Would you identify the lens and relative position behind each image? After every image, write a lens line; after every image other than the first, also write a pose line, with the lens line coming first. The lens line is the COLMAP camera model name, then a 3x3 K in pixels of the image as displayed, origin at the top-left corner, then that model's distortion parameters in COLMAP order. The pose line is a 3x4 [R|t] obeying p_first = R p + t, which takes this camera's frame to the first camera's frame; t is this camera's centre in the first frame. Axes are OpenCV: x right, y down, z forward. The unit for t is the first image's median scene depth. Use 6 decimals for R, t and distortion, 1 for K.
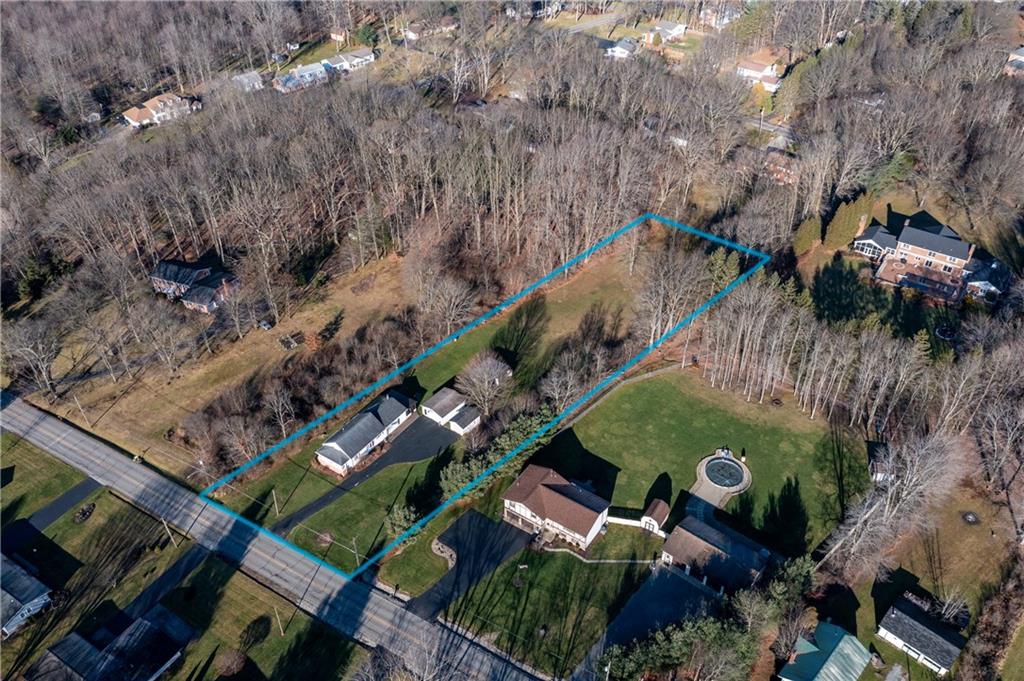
lens RADIAL K [[804.6, 0, 512.1], [0, 804.6, 340.7], [0, 0, 1]] dist [0.008479, -0.000993]
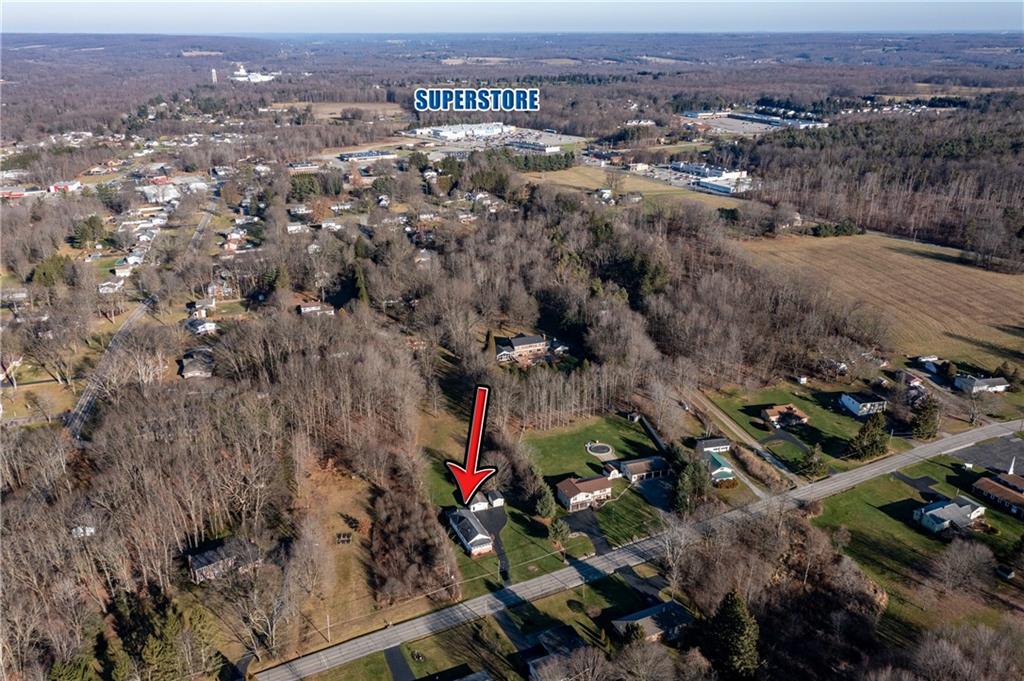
lens RADIAL K [[804.6, 0, 511.9], [0, 804.6, 340.5], [0, 0, 1]] dist [0.008479, -0.000993]
pose [[0.529713, -0.299833, 0.793413, -1.328417], [0.521283, 0.852998, -0.025678, -0.123260], [-0.669080, 0.427194, 0.608142, -0.163609]]
